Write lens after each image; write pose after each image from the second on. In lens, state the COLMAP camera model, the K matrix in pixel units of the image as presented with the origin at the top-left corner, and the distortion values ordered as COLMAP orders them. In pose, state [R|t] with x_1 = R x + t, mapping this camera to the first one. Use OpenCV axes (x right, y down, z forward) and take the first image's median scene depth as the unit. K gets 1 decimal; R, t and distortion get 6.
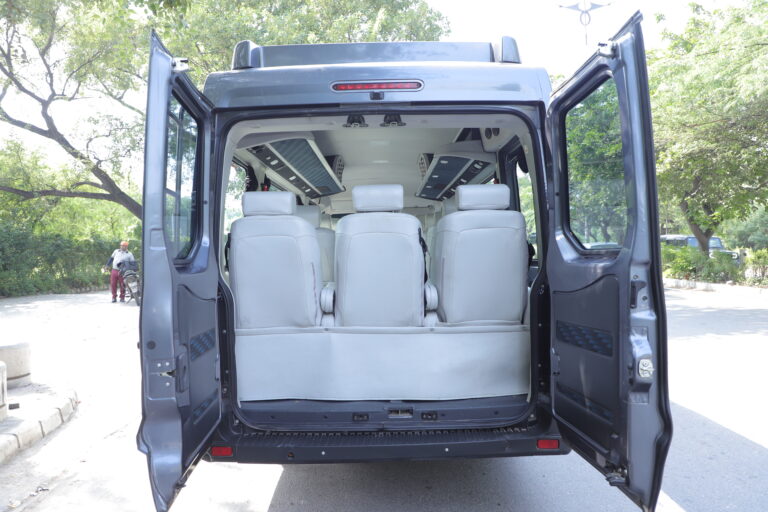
lens RADIAL K [[515.5, 0, 379.2], [0, 515.5, 254.0], [0, 0, 1]] dist [-0.077586, 0.033479]
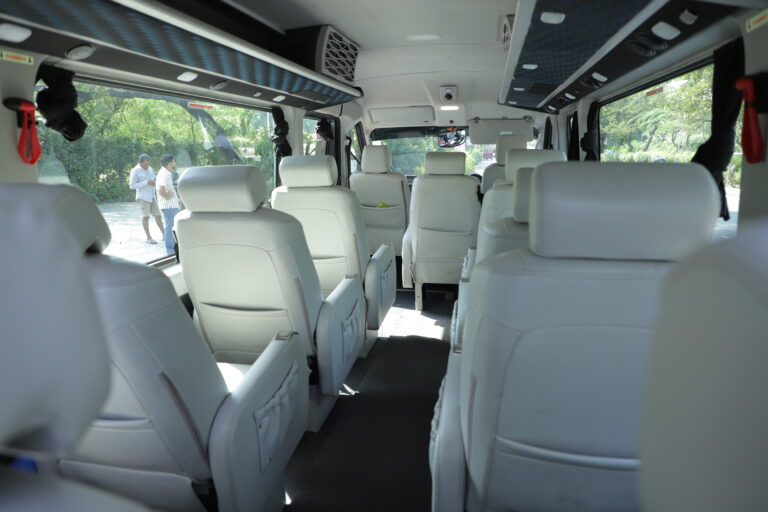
lens RADIAL K [[509.8, 0, 378.3], [0, 509.8, 252.1], [0, 0, 1]] dist [-0.081781, 0.033929]
pose [[0.980399, 0.051120, -0.190273, 0.023683], [-0.012414, 0.979861, 0.199293, -0.026690], [0.196629, -0.193025, 0.961290, 0.178448]]
